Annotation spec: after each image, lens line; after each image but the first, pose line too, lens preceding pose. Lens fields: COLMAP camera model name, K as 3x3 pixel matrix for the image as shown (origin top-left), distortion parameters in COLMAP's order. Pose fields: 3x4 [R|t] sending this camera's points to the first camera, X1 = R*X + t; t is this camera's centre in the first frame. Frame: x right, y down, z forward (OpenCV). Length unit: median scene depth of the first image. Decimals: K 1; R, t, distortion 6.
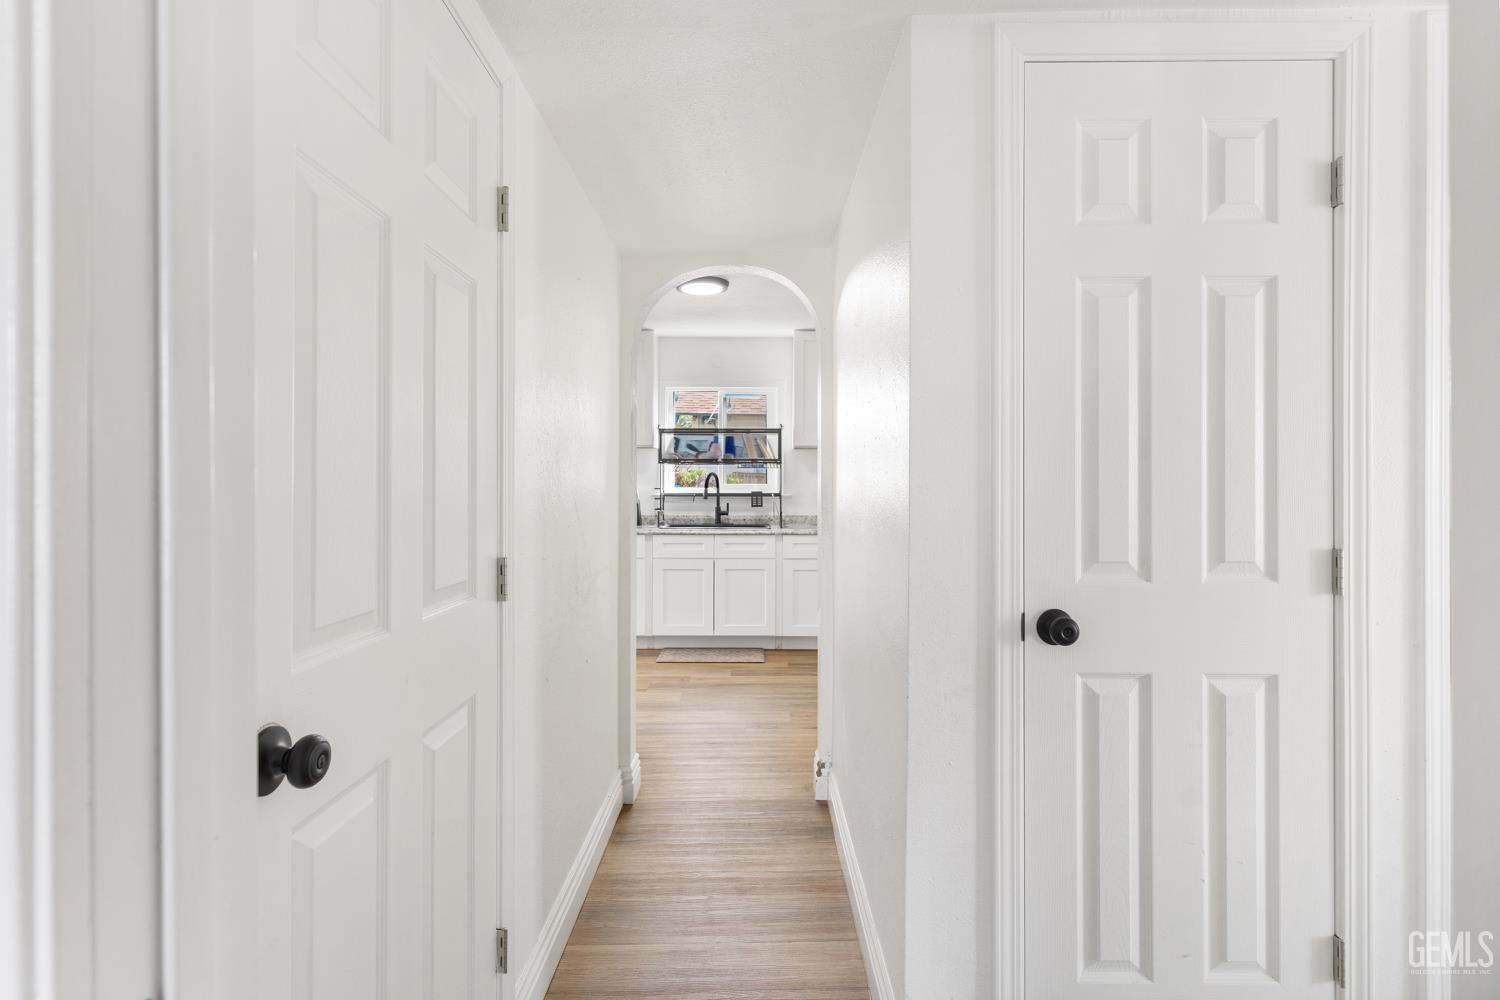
lens RADIAL K [[724.1, 0, 749.3], [0, 724.1, 493.4], [0, 0, 1]] dist [0.007368, -0.000154]
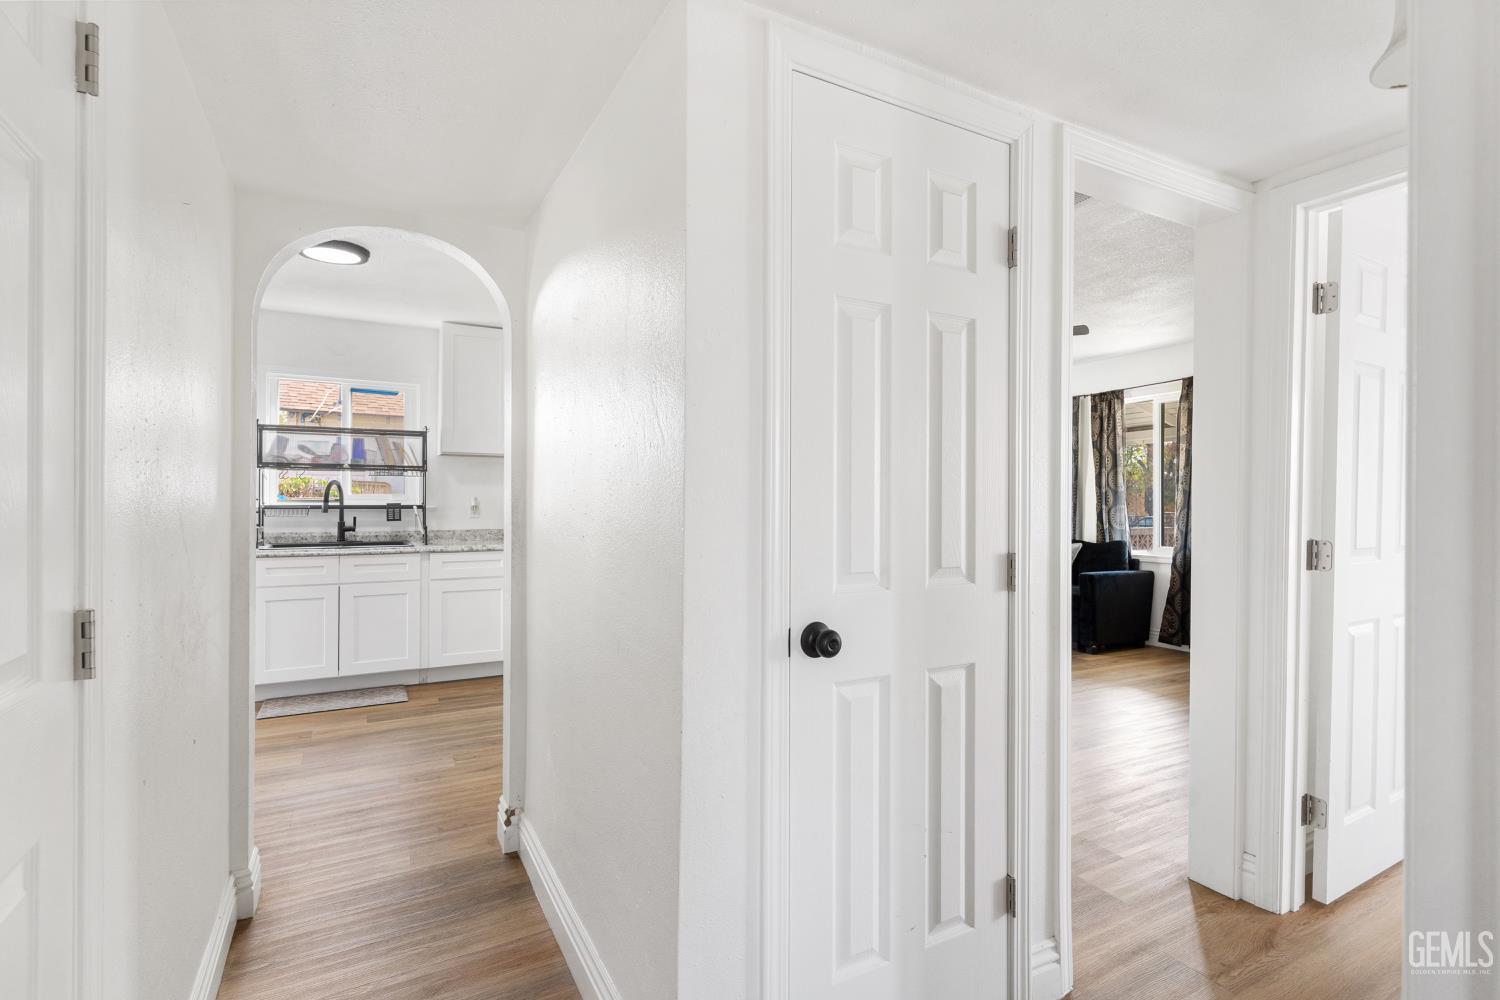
lens RADIAL K [[724.1, 0, 760.8], [0, 724.1, 504.4], [0, 0, 1]] dist [0.007368, -0.000154]
pose [[0.873474, 0.000189, 0.486871, -0.073346], [0.000105, 1.000000, -0.000578, -0.001669], [-0.486871, 0.000556, 0.873474, 0.085390]]
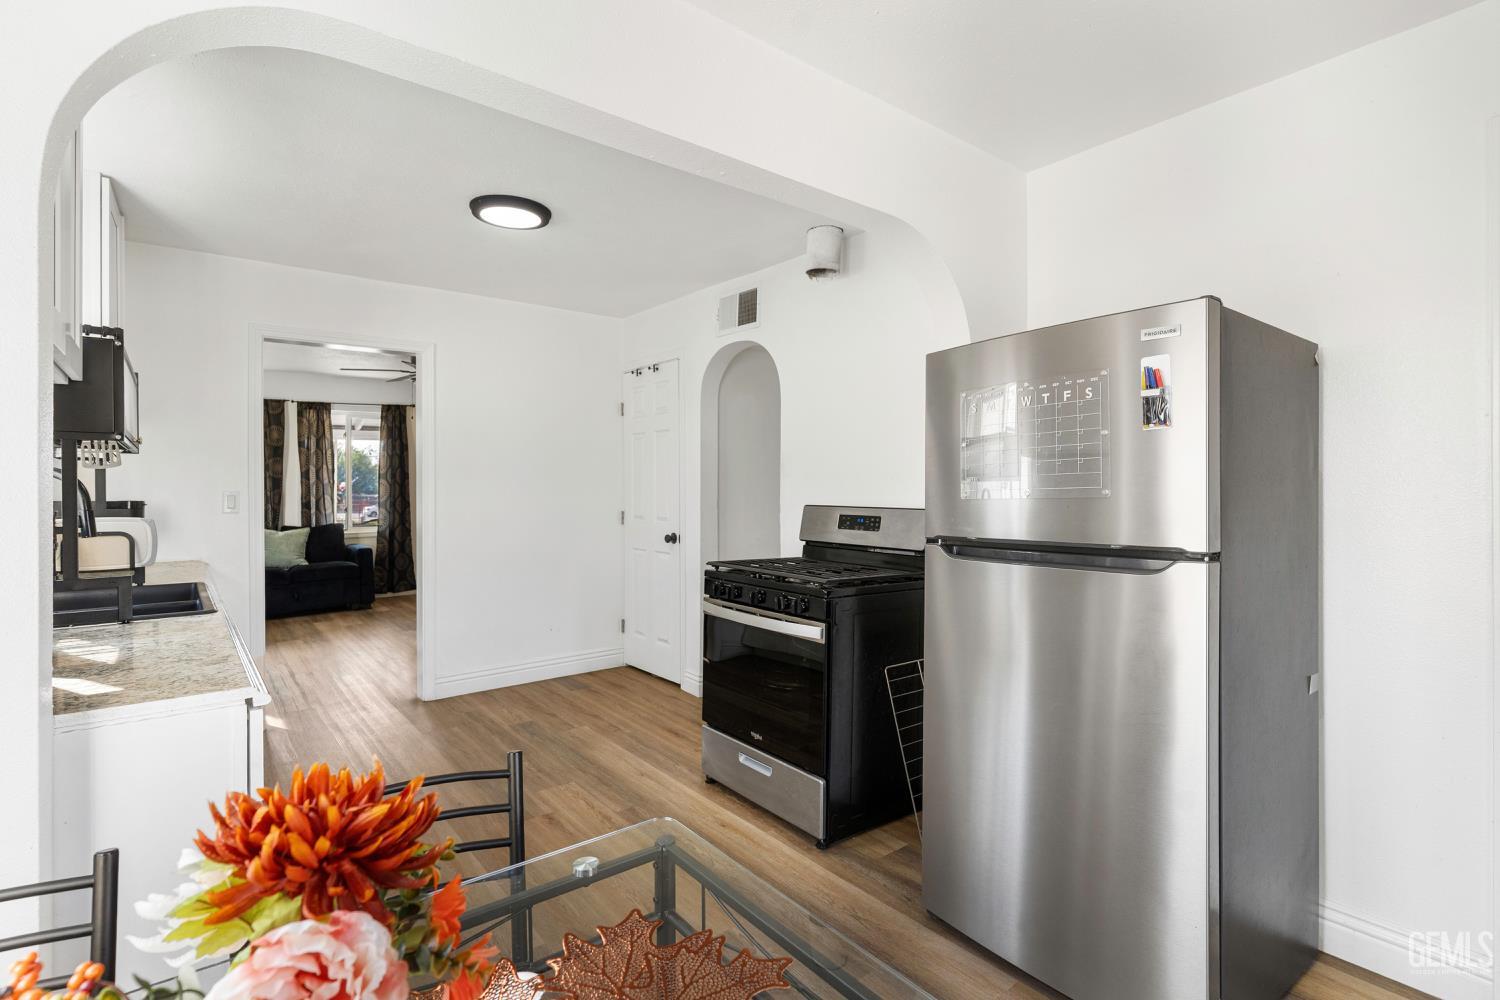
lens RADIAL K [[724.1, 0, 745.5], [0, 724.1, 497.7], [0, 0, 1]] dist [0.007368, -0.000154]
pose [[-0.621705, -0.010589, 0.783180, -1.302208], [0.001536, 0.999890, 0.014738, -0.033910], [-0.783250, 0.010366, -0.621621, 2.157467]]
